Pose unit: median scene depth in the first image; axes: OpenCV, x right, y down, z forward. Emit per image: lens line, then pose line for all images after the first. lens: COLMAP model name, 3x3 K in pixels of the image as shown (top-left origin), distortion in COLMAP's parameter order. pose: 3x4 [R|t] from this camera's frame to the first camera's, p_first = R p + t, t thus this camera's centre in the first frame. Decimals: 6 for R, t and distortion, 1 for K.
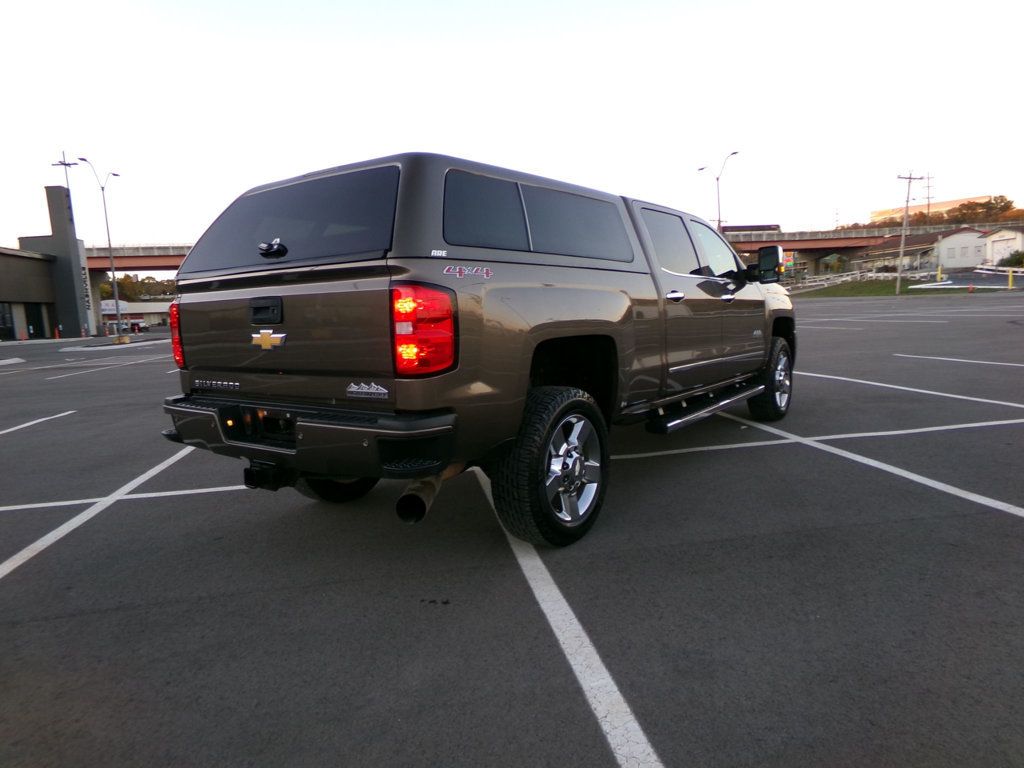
lens RADIAL K [[691.6, 0, 512.0], [0, 691.6, 384.0], [0, 0, 1]] dist [-0.040763, 0.078208]
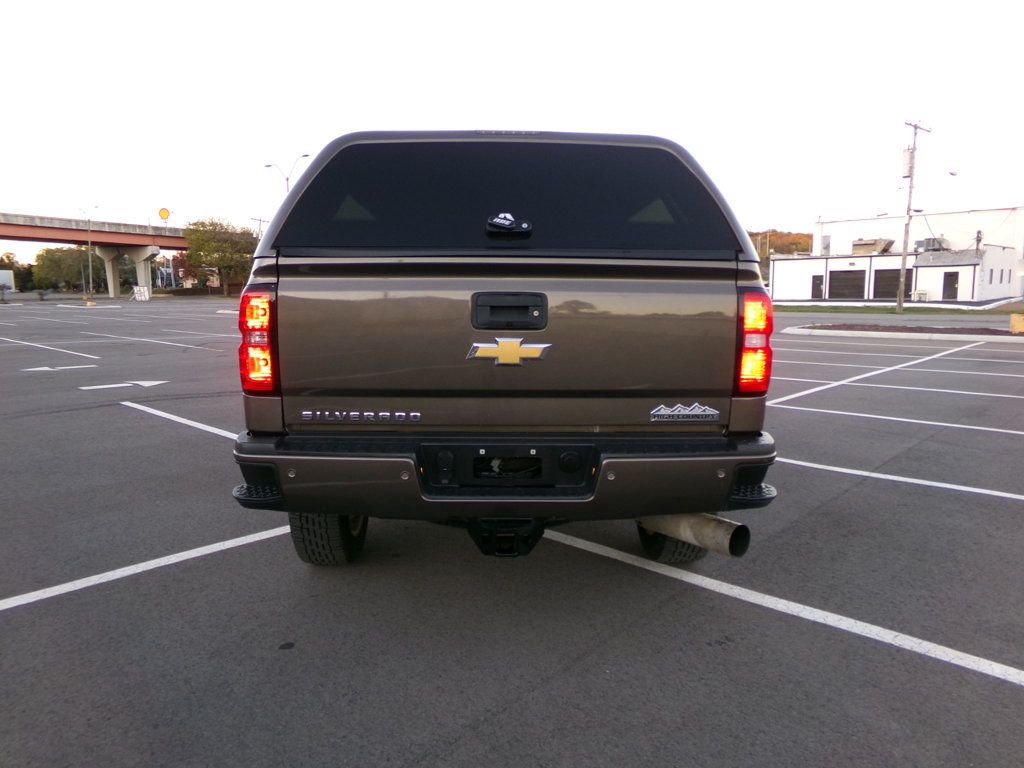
lens RADIAL K [[691.6, 0, 512.0], [0, 691.6, 384.0], [0, 0, 1]] dist [-0.040763, 0.078208]
pose [[0.793184, -0.026028, 0.608426, -0.767166], [0.028086, 0.999587, 0.006148, -0.031619], [-0.608335, 0.012212, 0.793587, 0.393875]]
